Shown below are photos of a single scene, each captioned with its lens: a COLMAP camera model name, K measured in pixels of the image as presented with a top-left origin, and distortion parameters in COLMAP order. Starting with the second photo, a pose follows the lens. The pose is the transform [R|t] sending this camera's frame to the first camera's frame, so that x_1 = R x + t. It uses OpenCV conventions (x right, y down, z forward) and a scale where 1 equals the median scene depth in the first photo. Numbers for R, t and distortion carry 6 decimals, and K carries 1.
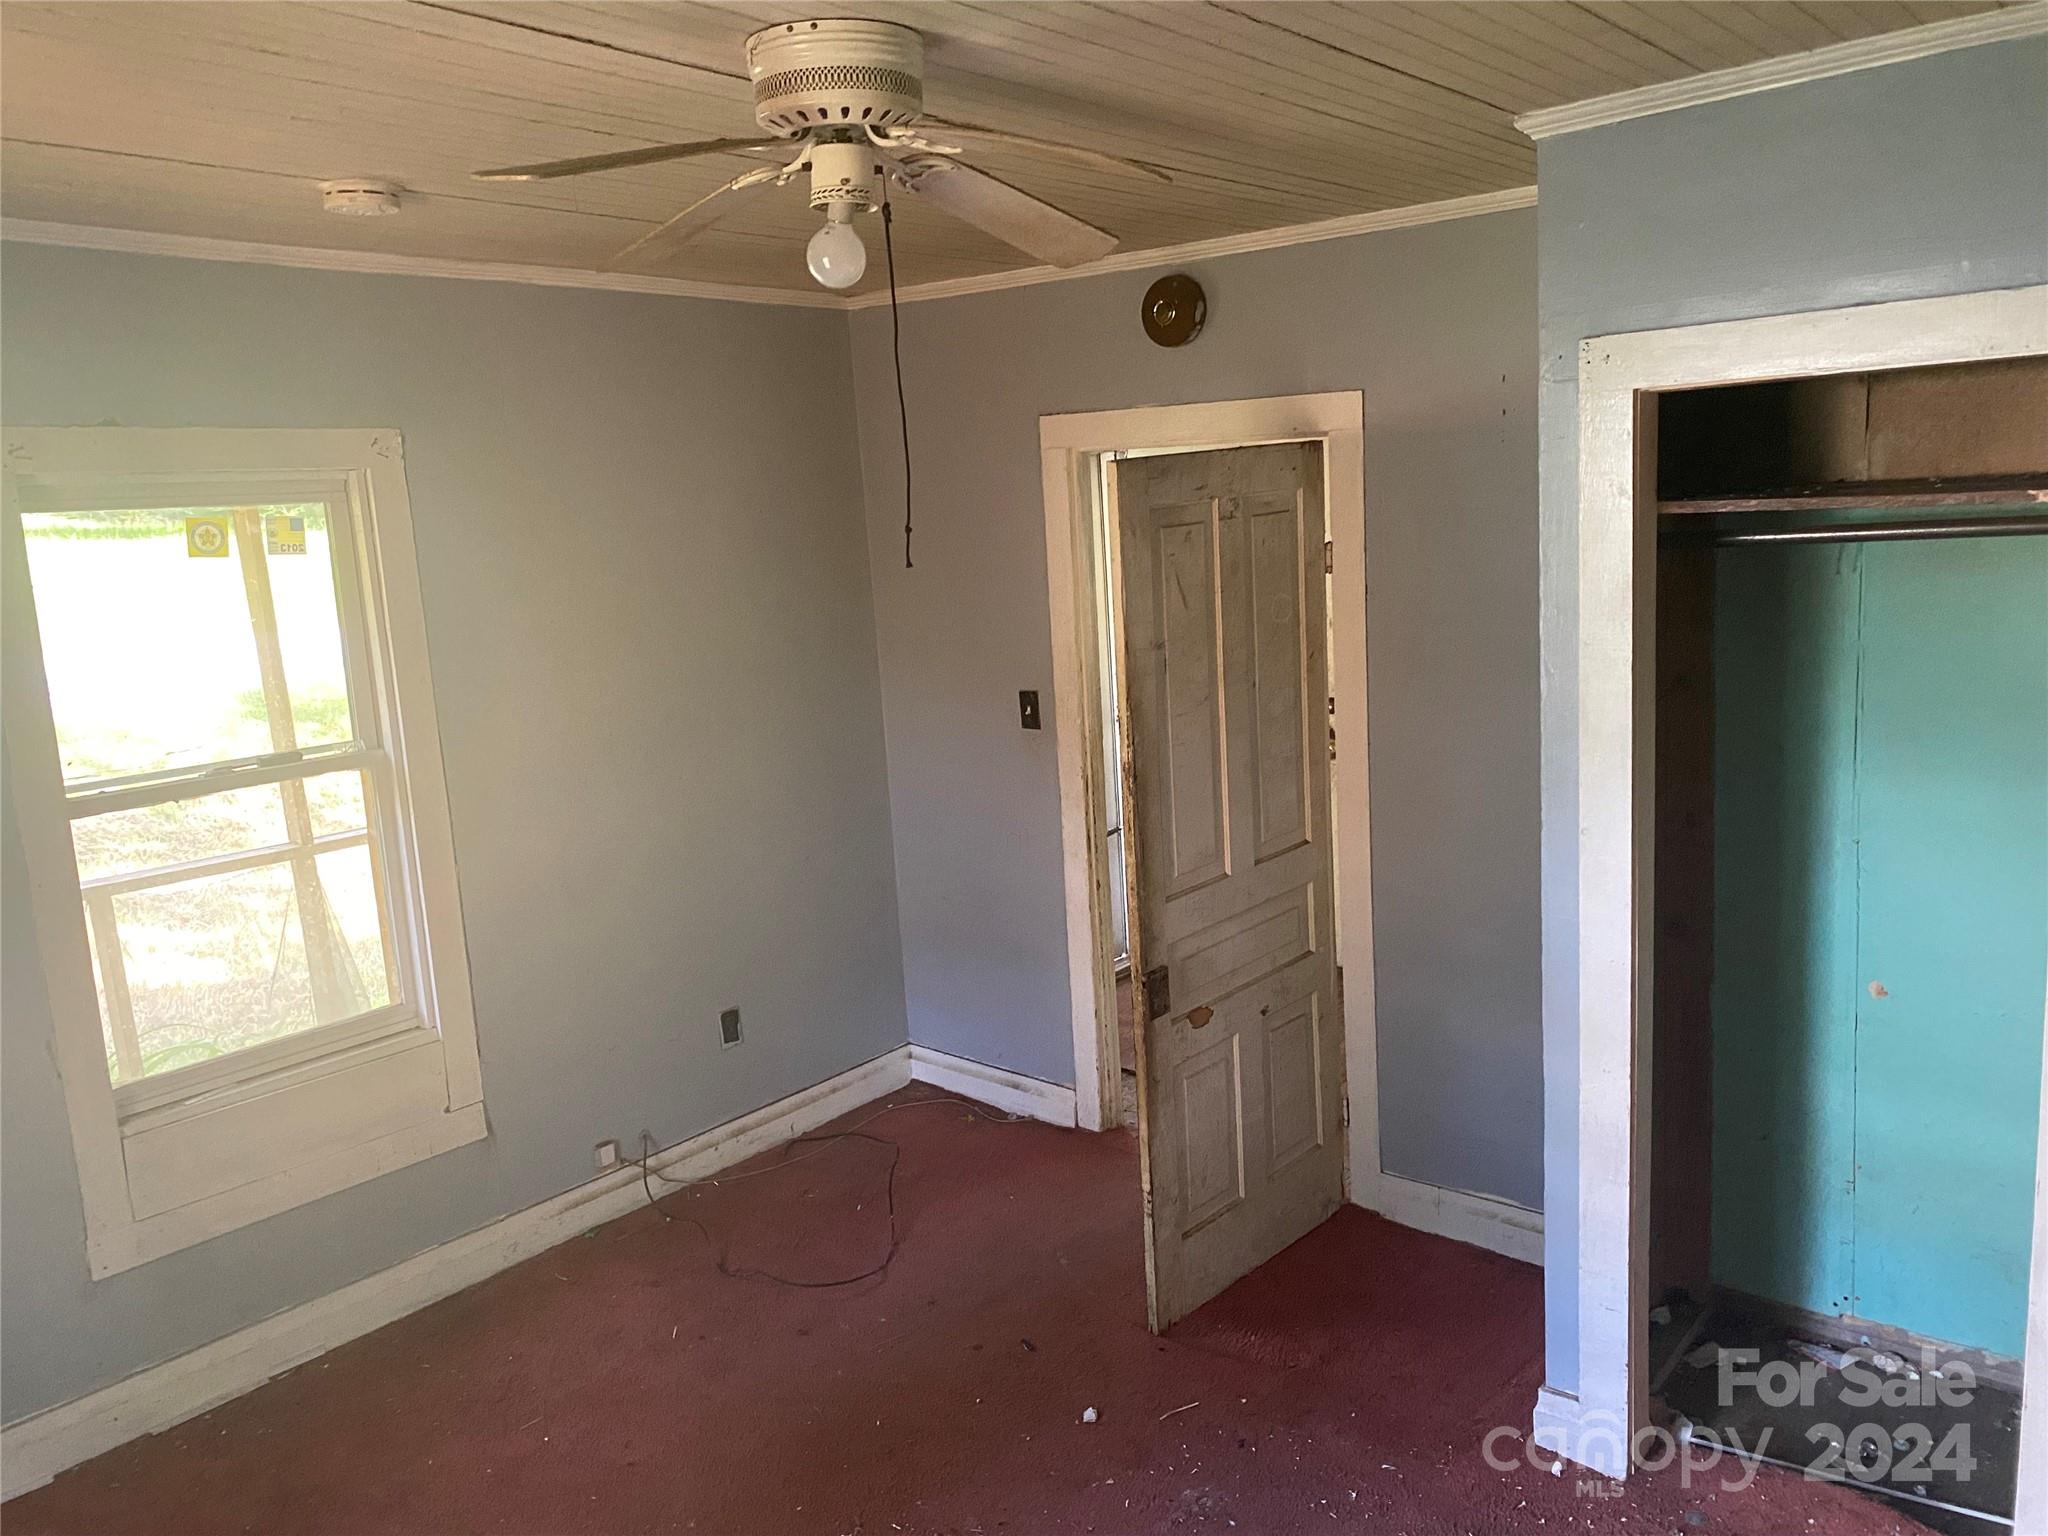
lens RADIAL K [[1549.5, 0, 1024.0], [0, 1549.5, 768.0], [0, 0, 1]] dist [0.093752, -0.108757]
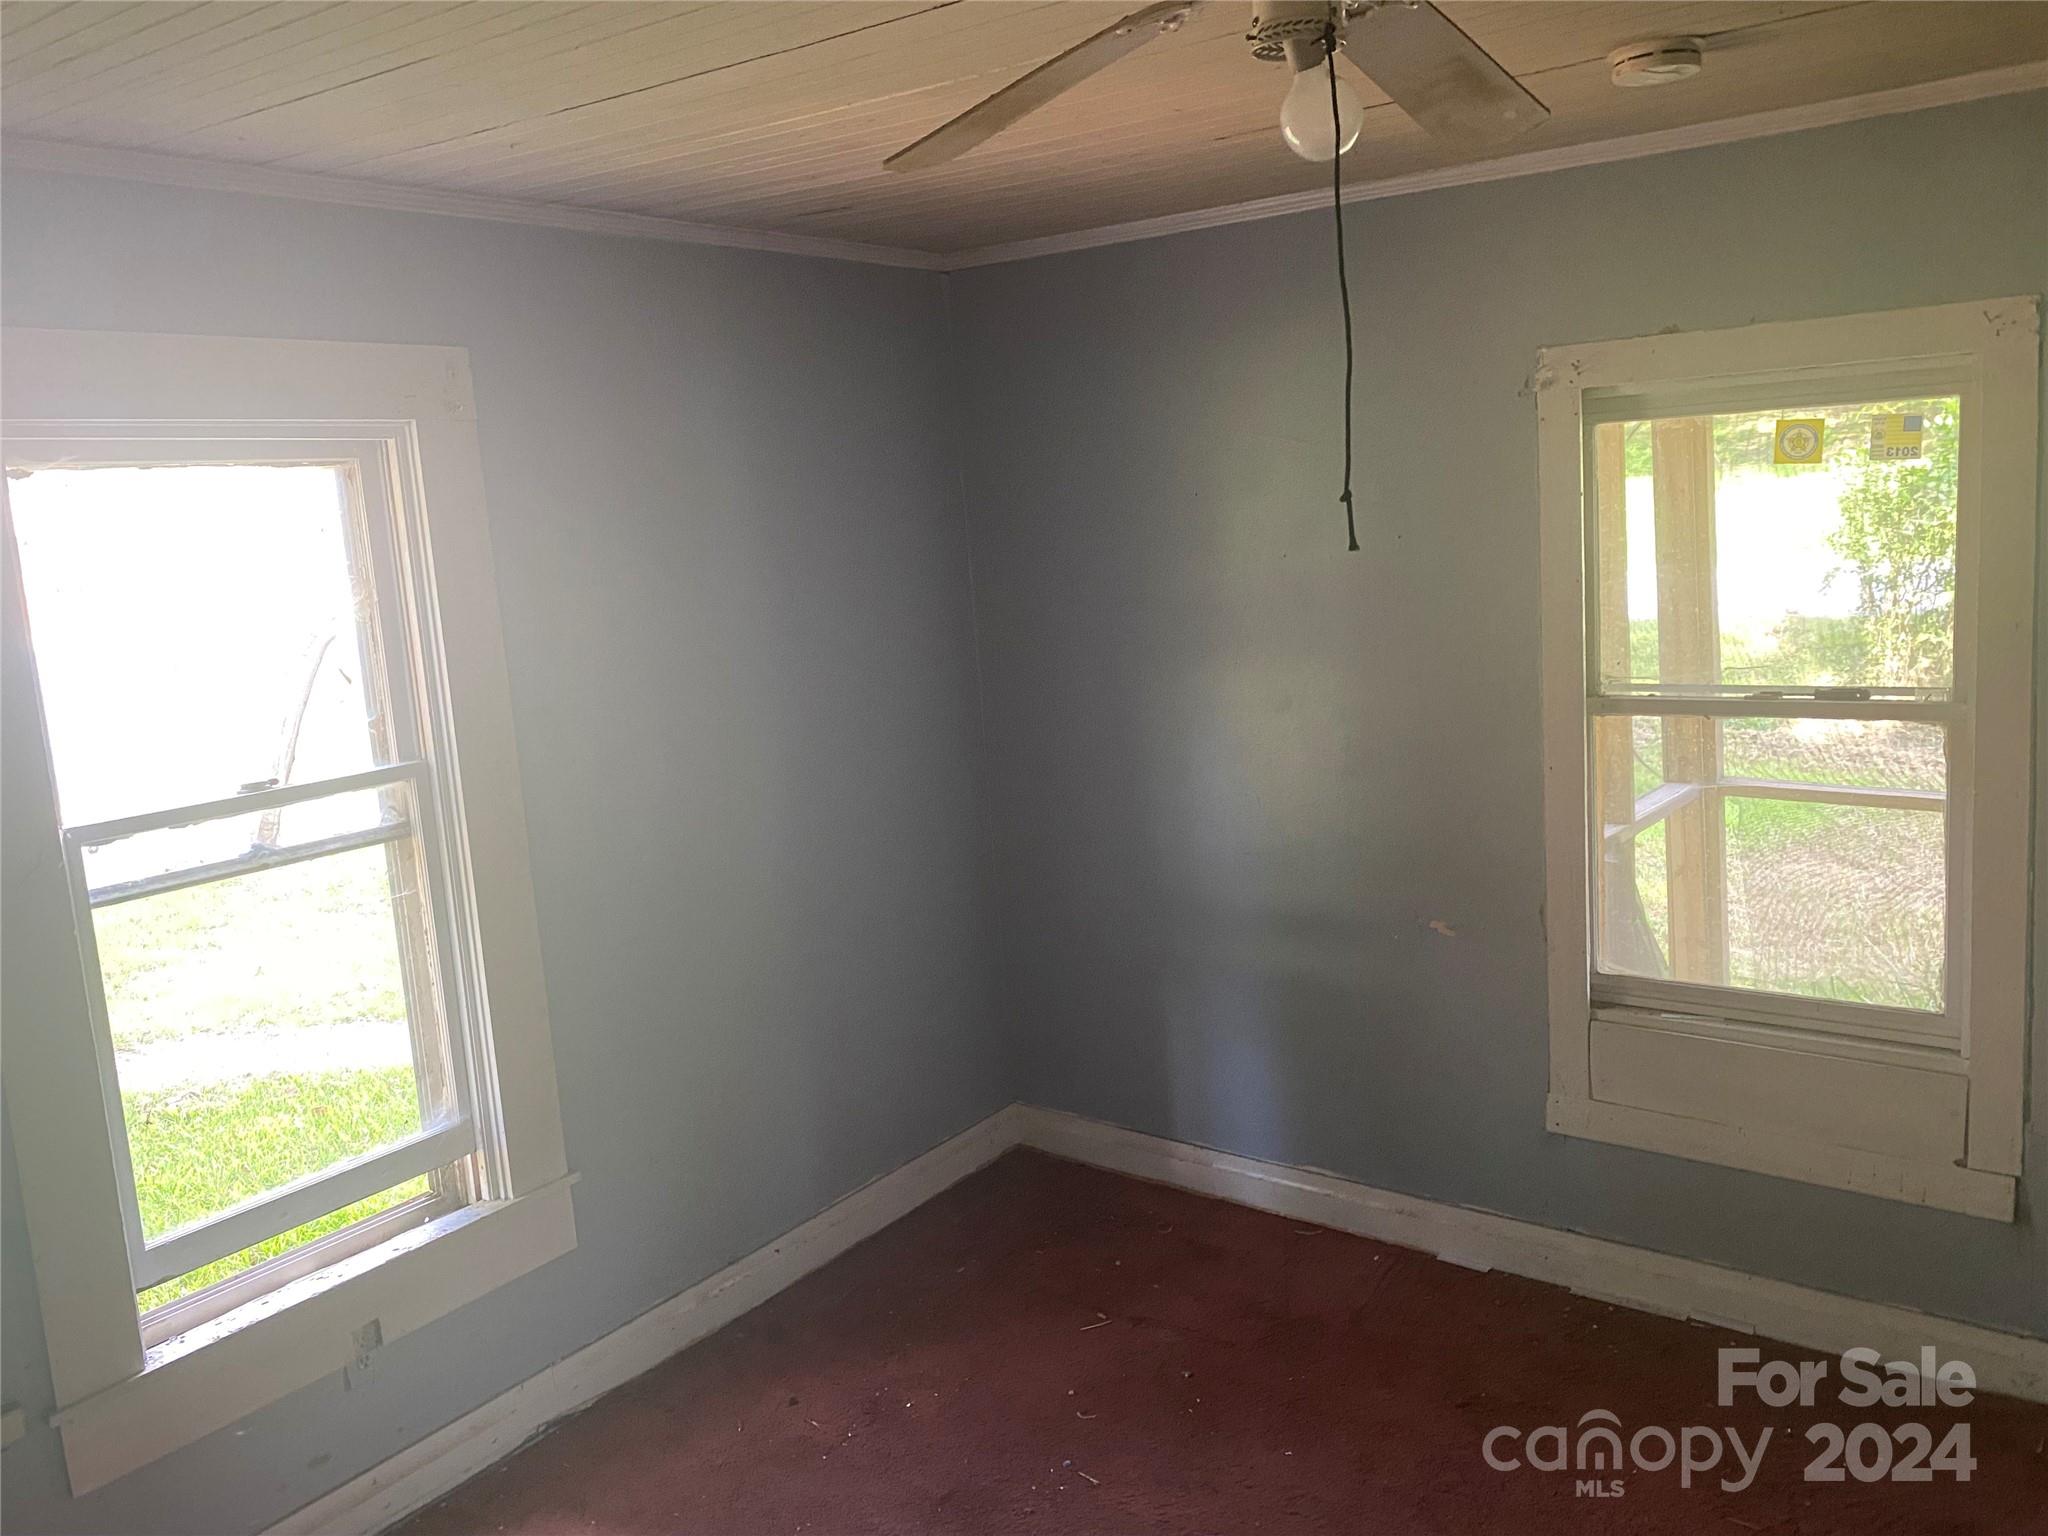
lens RADIAL K [[1591.4, 0, 1027.3], [0, 1591.4, 760.4], [0, 0, 1]] dist [0.010783, 0.003677]
pose [[0.070803, 0.208313, -0.975496, 0.391633], [-0.113669, 0.973265, 0.199586, -0.100338], [0.990993, 0.096752, 0.092589, 0.489831]]
